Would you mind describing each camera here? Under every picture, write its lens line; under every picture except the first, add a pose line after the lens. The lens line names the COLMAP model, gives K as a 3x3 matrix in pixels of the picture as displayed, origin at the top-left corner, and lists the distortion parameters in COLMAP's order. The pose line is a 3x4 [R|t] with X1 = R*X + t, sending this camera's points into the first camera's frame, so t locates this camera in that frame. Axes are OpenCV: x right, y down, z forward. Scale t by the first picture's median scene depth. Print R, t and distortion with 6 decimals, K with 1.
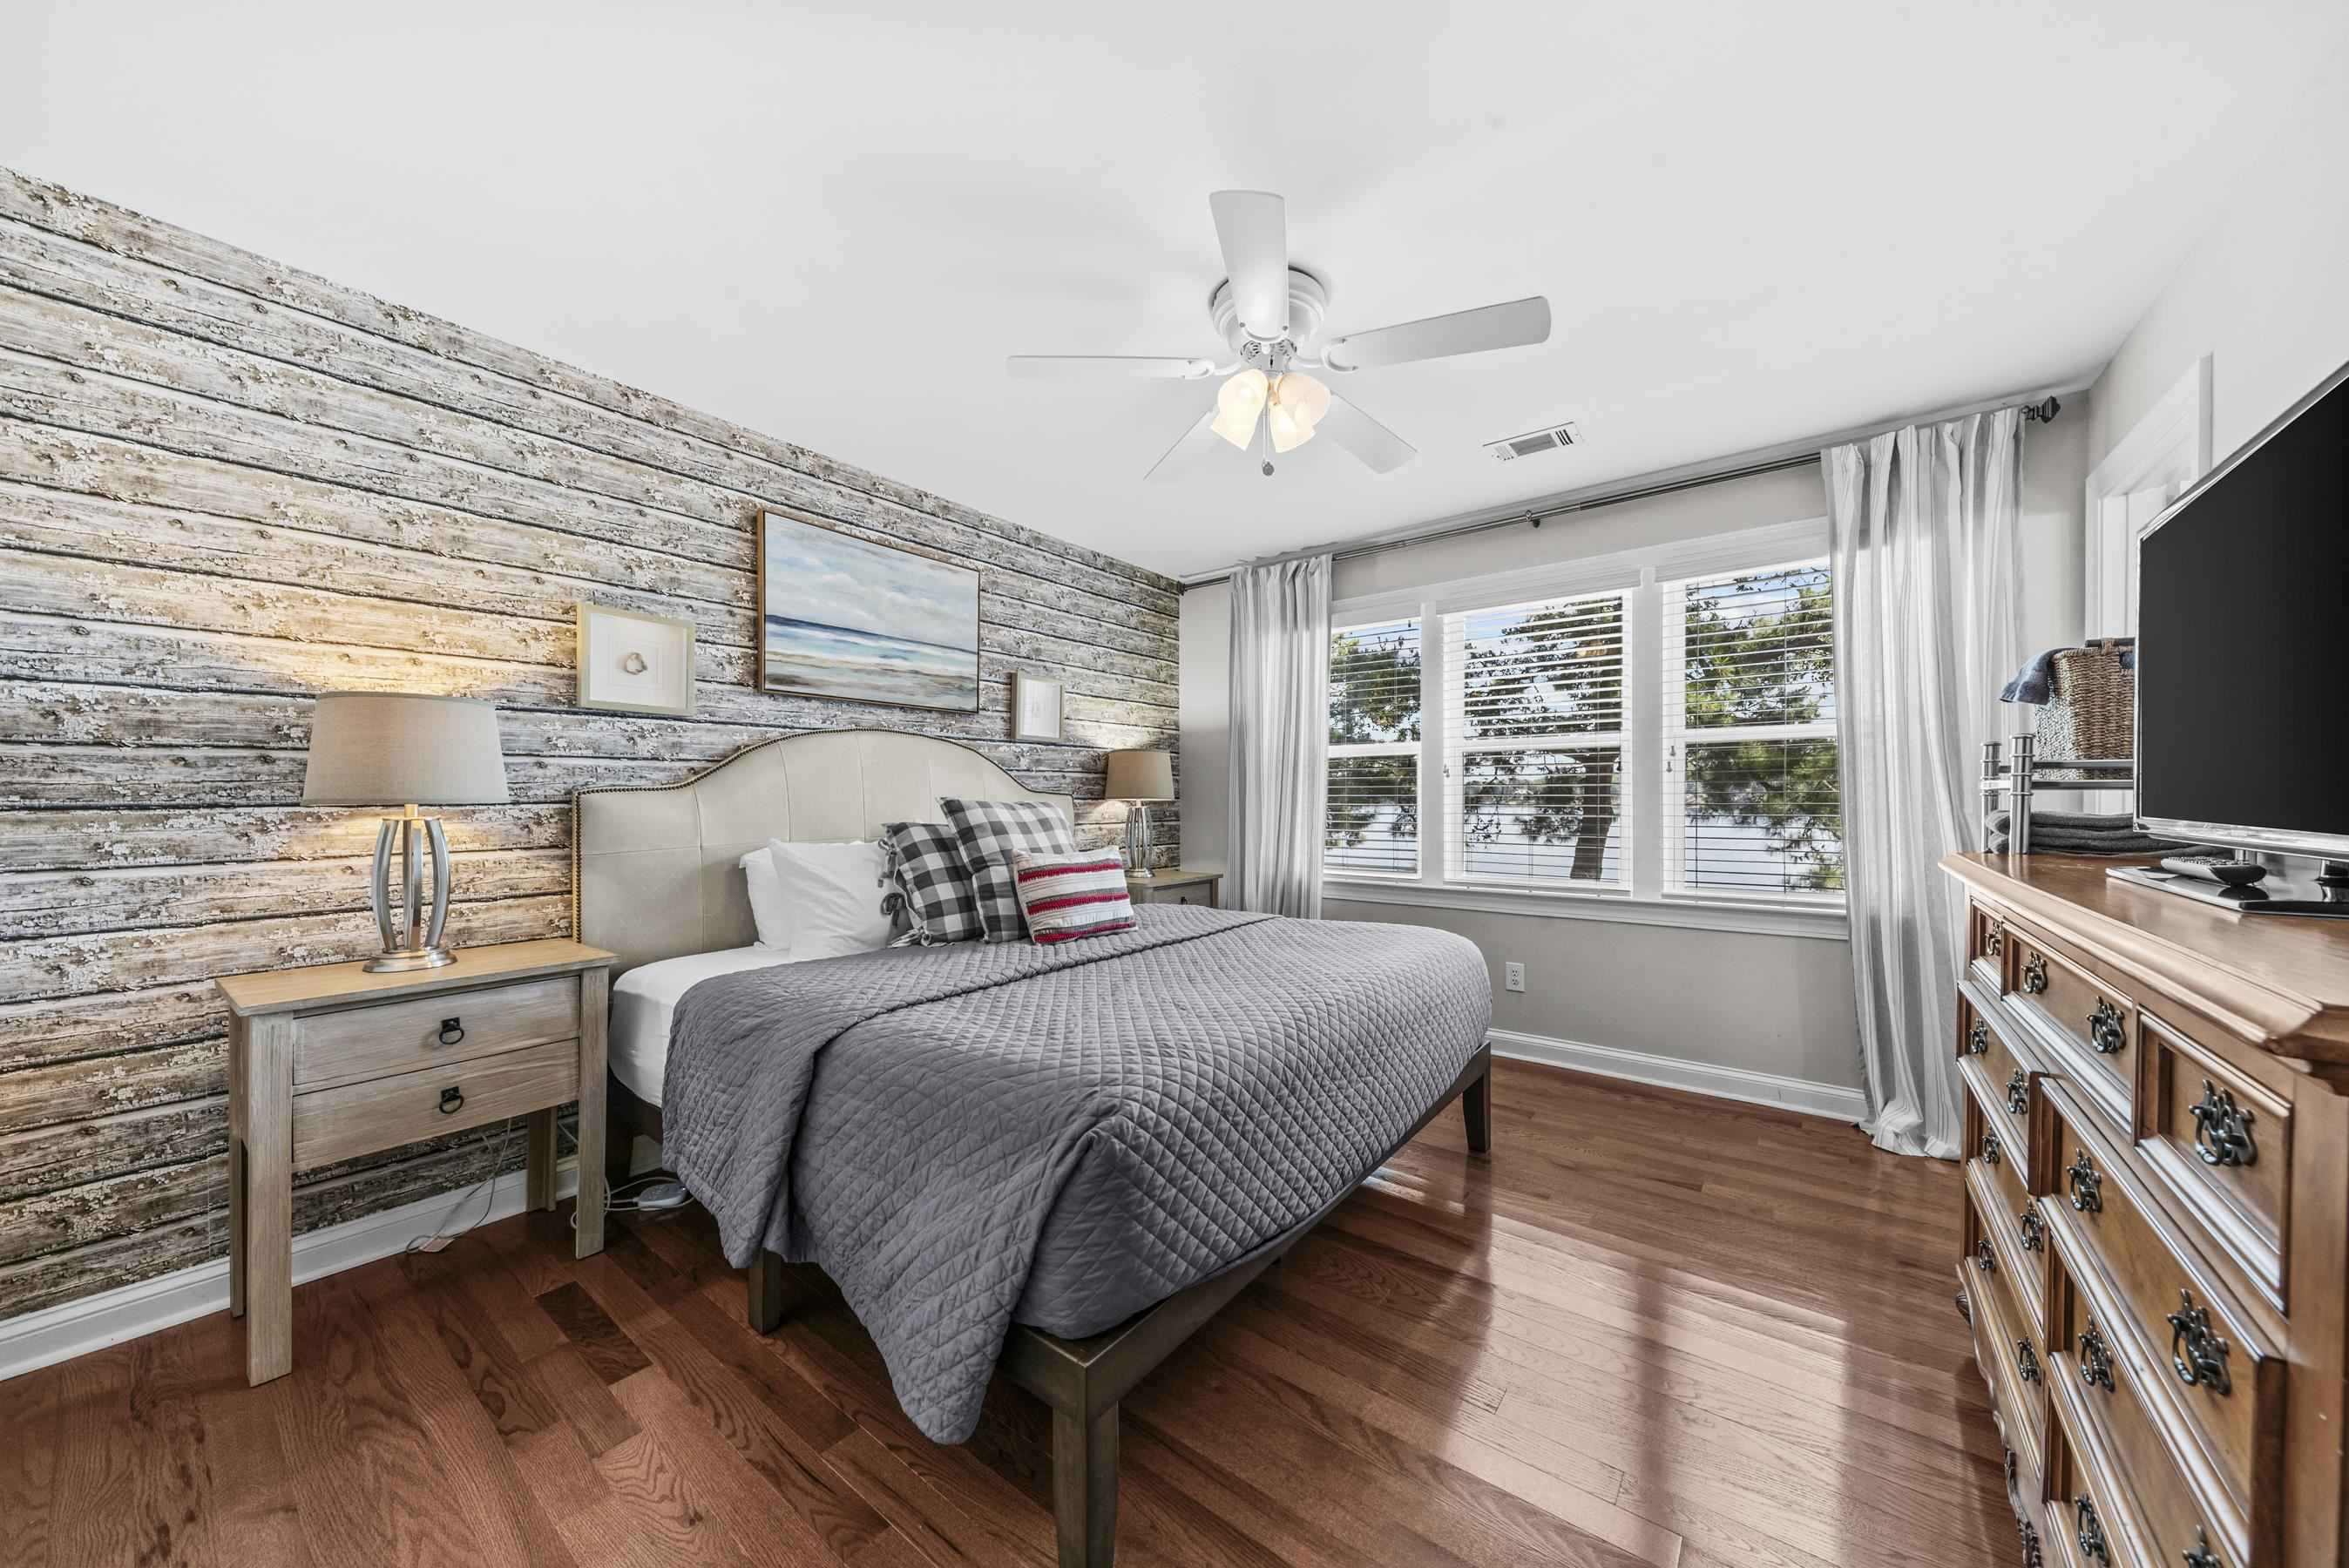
lens RADIAL K [[817.0, 0, 1161.6], [0, 817.0, 785.9], [0, 0, 1]] dist [0.014603, -0.005686]
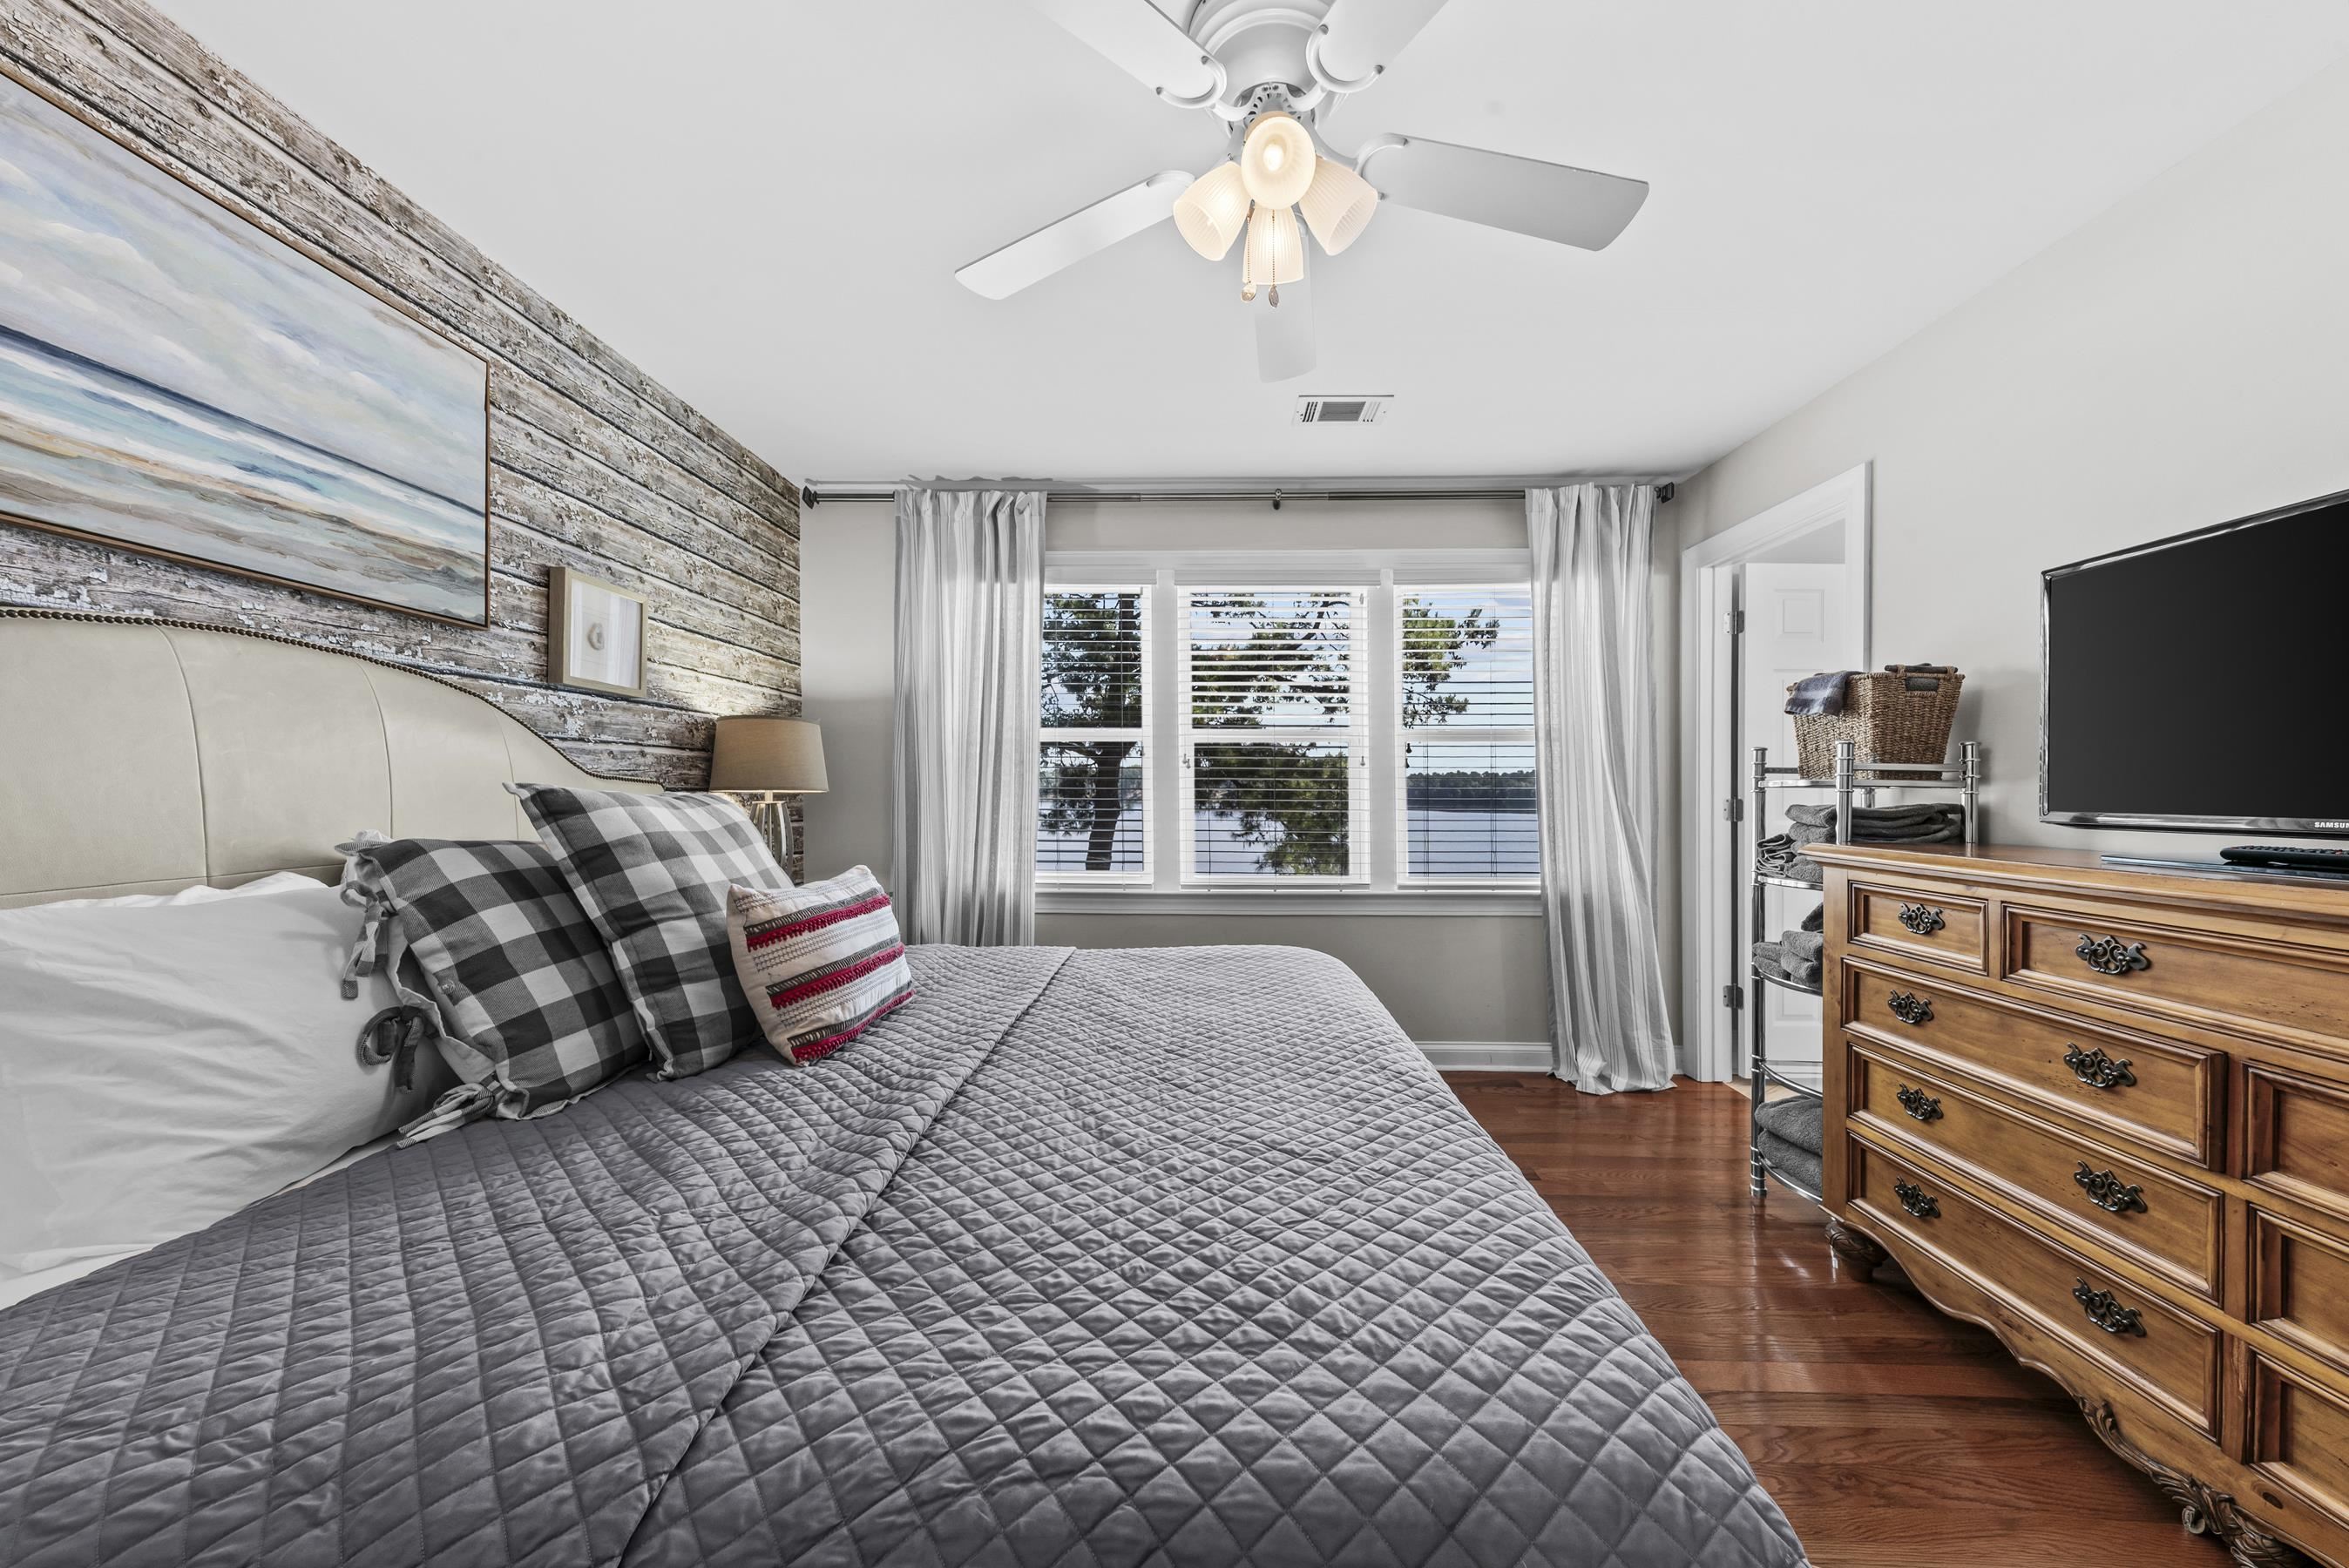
lens RADIAL K [[800.4, 0, 1183.9], [0, 800.4, 793.9], [0, 0, 1]] dist [0.016656, -0.005143]
pose [[0.789317, 0.005010, 0.613966, -0.201727], [-0.014778, 0.999832, 0.010841, 0.007656], [-0.613809, -0.017630, 0.789258, 0.323502]]
